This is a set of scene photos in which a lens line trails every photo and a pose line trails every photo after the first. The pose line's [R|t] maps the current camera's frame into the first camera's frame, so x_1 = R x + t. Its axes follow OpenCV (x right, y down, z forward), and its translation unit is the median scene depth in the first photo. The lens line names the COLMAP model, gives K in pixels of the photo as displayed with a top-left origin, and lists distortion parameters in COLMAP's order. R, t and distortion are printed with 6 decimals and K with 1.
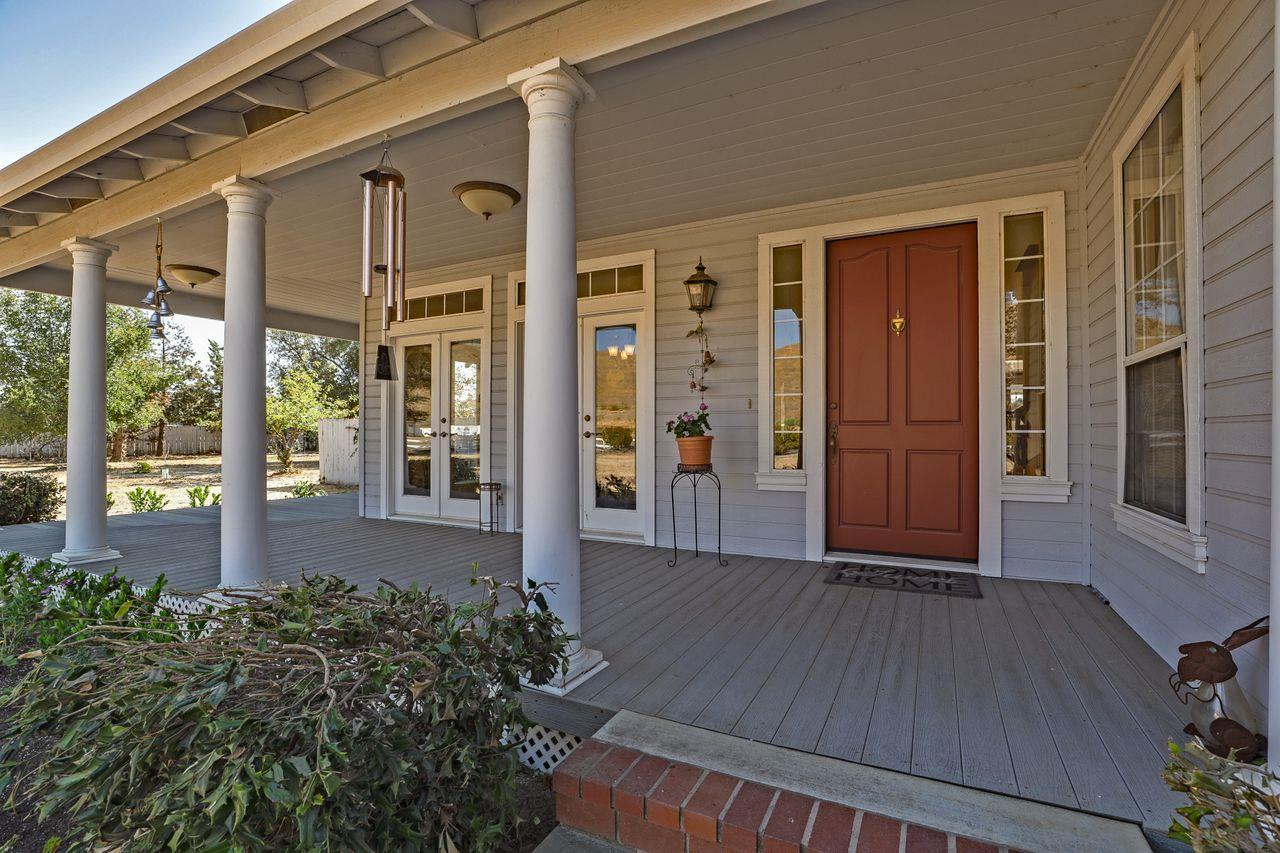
lens RADIAL K [[581.8, 0, 650.9], [0, 581.8, 425.3], [0, 0, 1]] dist [-0.023499, 0.000947]
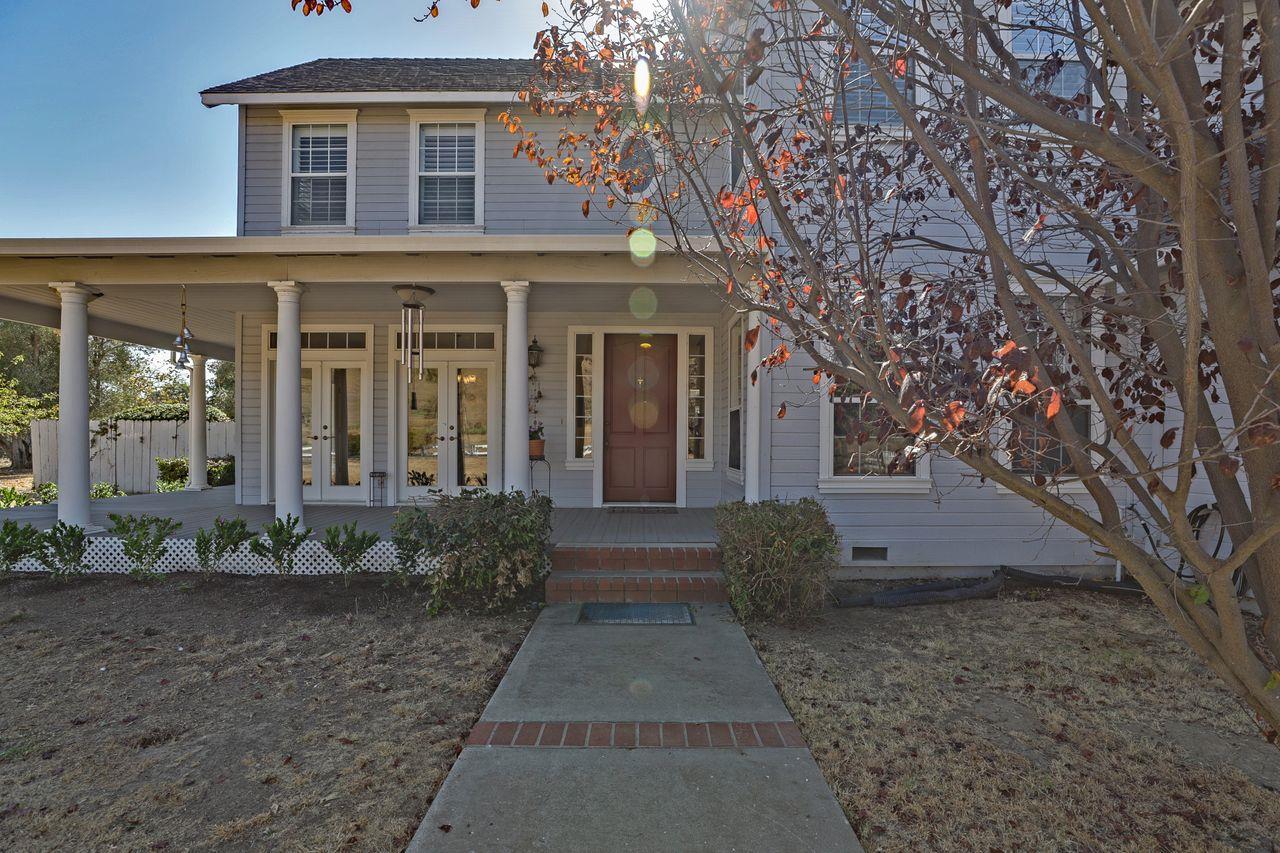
lens RADIAL K [[581.8, 0, 637.0], [0, 581.8, 434.6], [0, 0, 1]] dist [-0.023499, 0.000947]
pose [[0.895243, 0.006292, 0.445533, -0.429091], [-0.010023, 0.999932, 0.006018, -0.010630], [-0.445465, -0.009853, 0.895245, -0.704337]]
